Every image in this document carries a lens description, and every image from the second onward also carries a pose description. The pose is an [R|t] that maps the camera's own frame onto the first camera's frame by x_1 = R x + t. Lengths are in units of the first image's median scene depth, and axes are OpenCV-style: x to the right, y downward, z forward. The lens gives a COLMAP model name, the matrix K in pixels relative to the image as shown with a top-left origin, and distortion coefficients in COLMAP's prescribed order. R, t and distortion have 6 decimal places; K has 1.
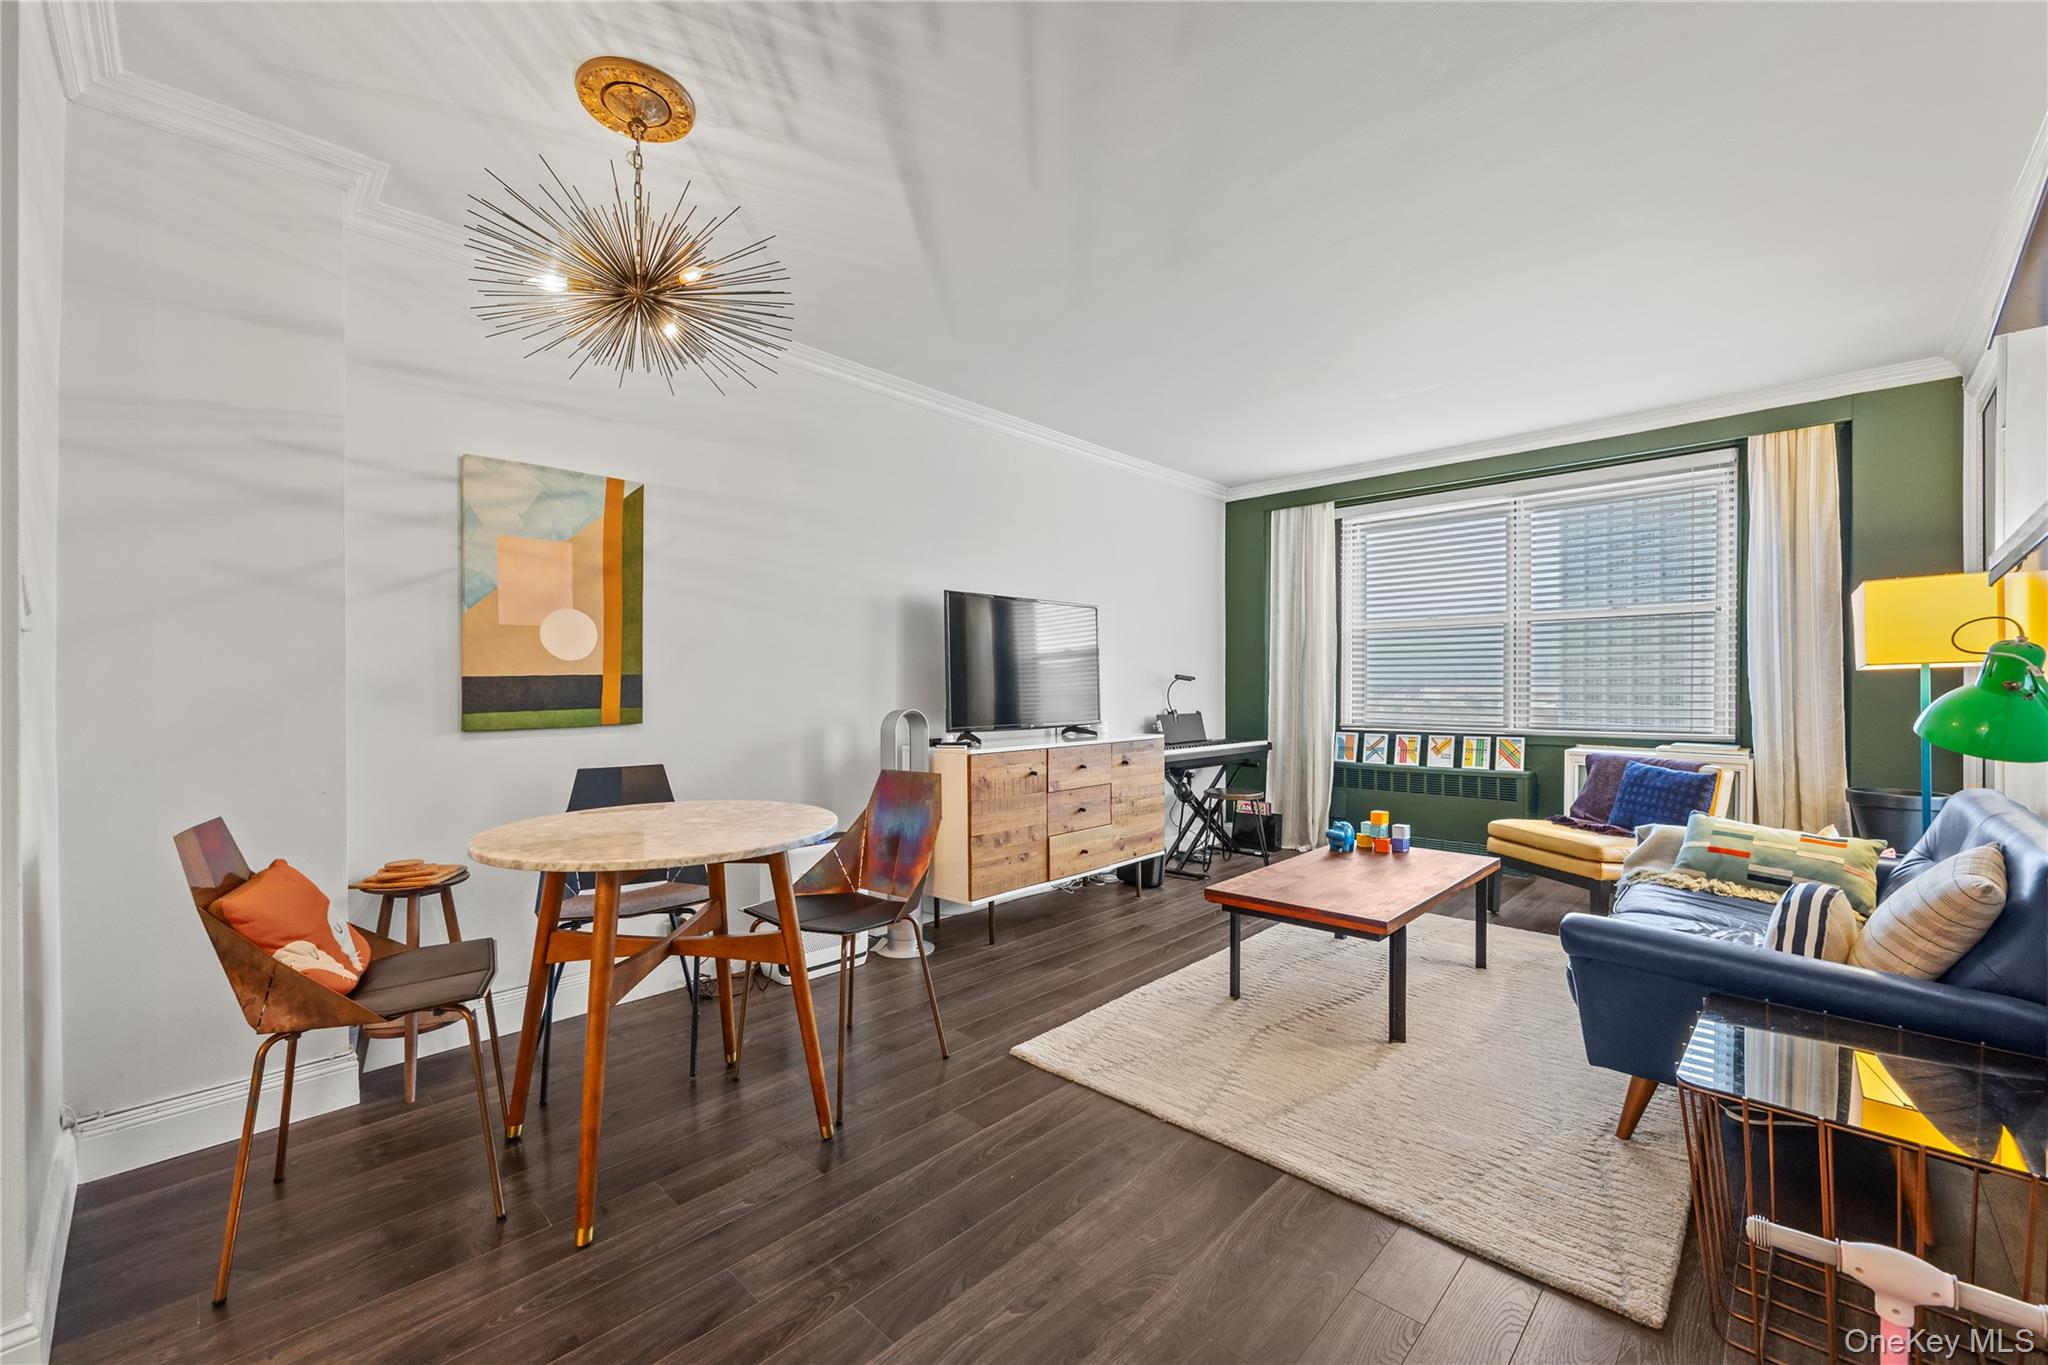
lens RADIAL K [[829.4, 0, 1037.3], [0, 829.4, 687.9], [0, 0, 1]] dist [0.000091, -0.000079]
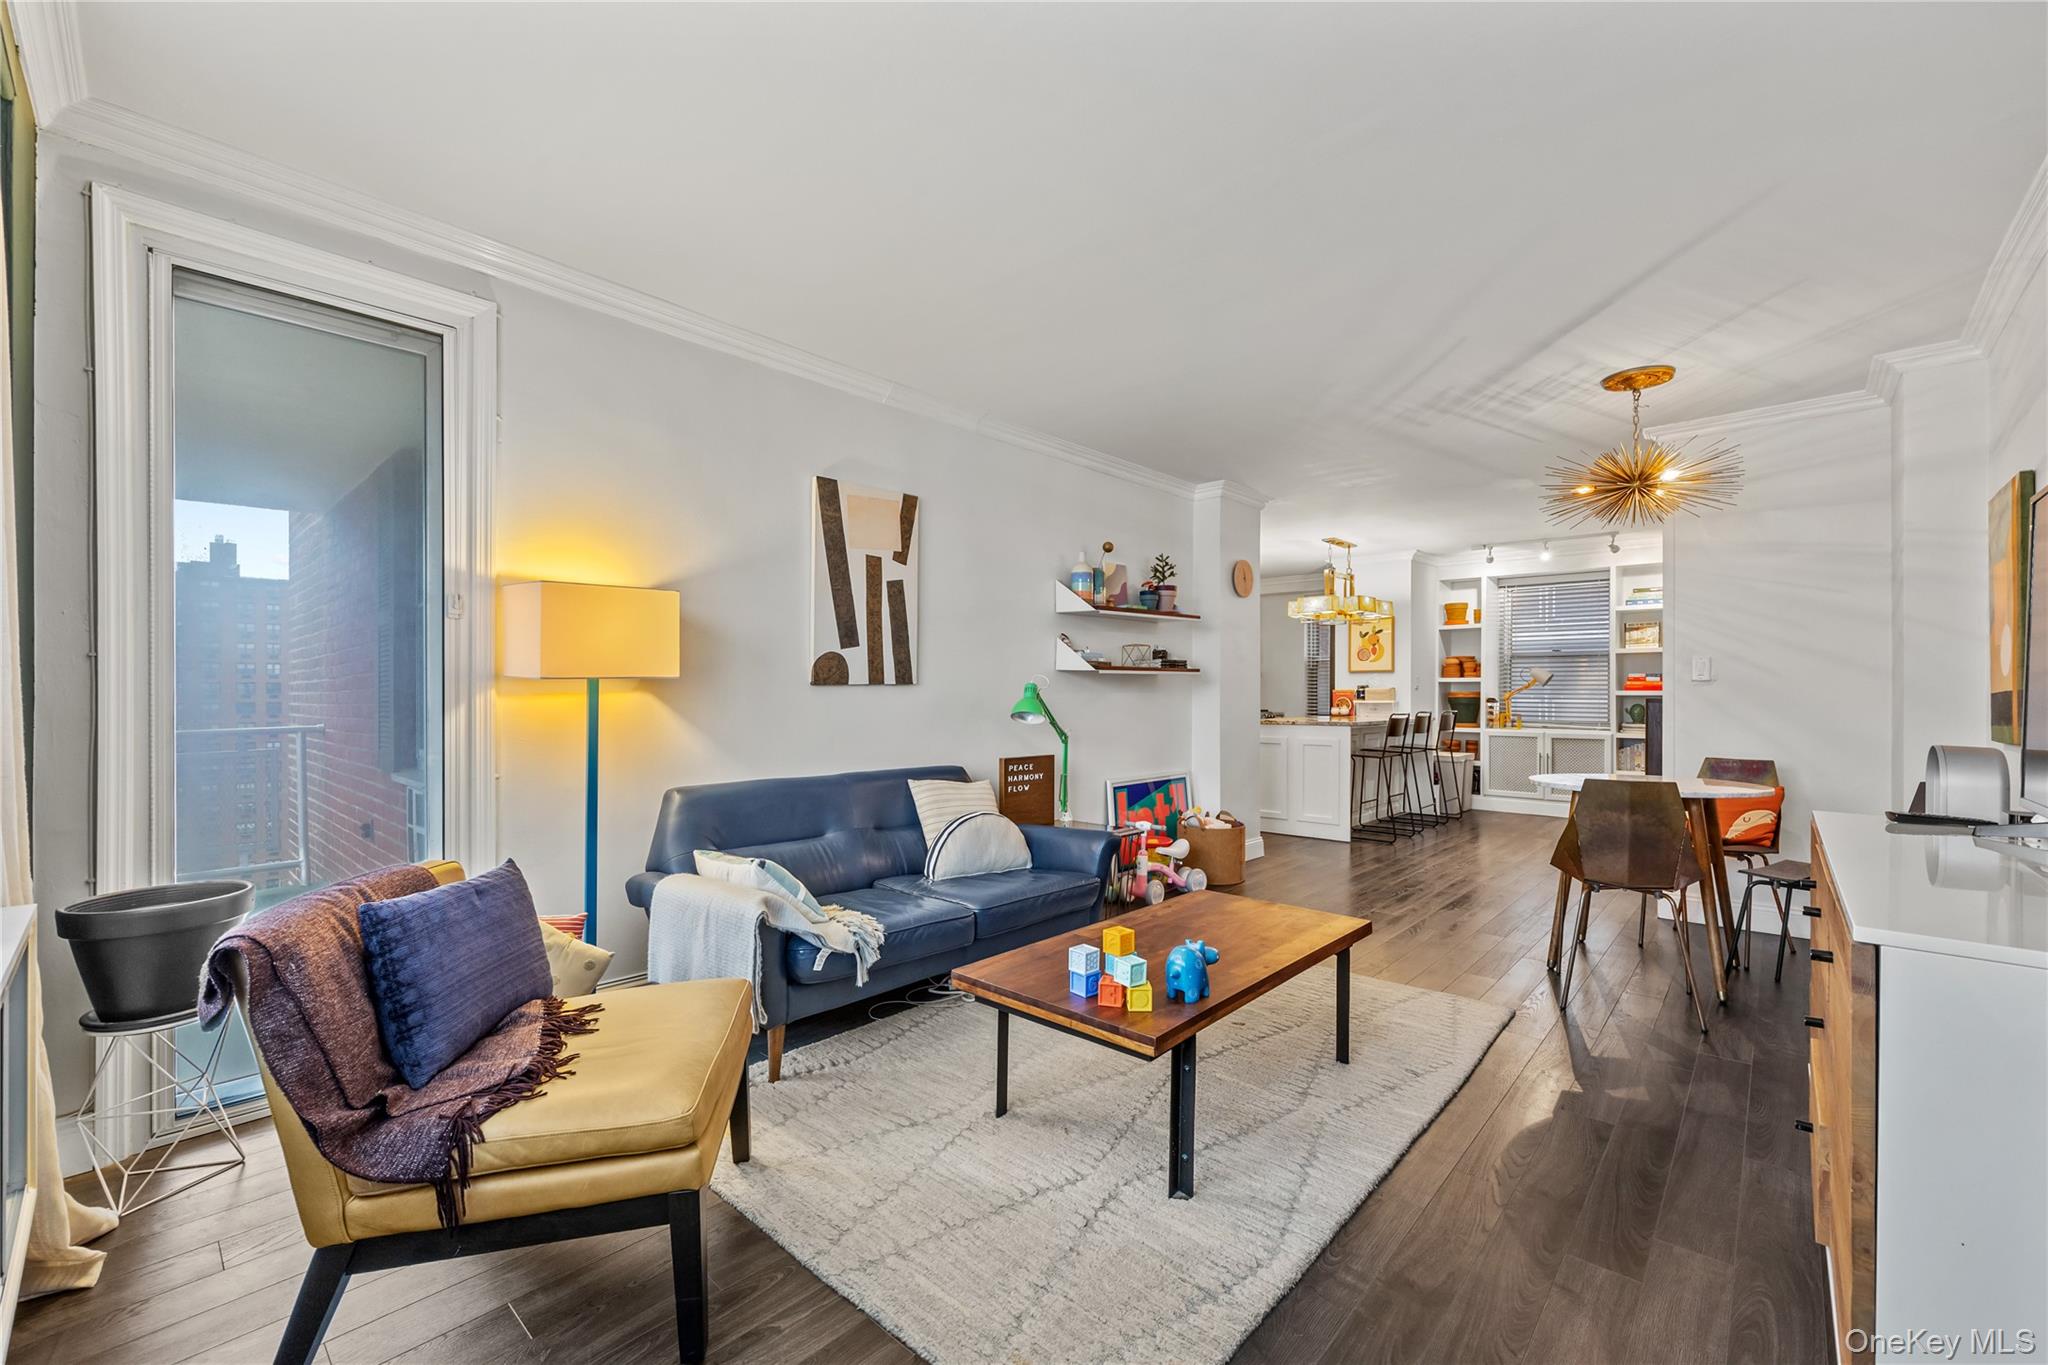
lens RADIAL K [[829.4, 0, 1019.0], [0, 829.4, 689.6], [0, 0, 1]] dist [0.000091, -0.000079]
pose [[-0.999992, -0.000588, -0.003991, 0.434885], [-0.000577, 0.999996, -0.002750, -0.010607], [0.003993, -0.002748, -0.999988, 1.391744]]
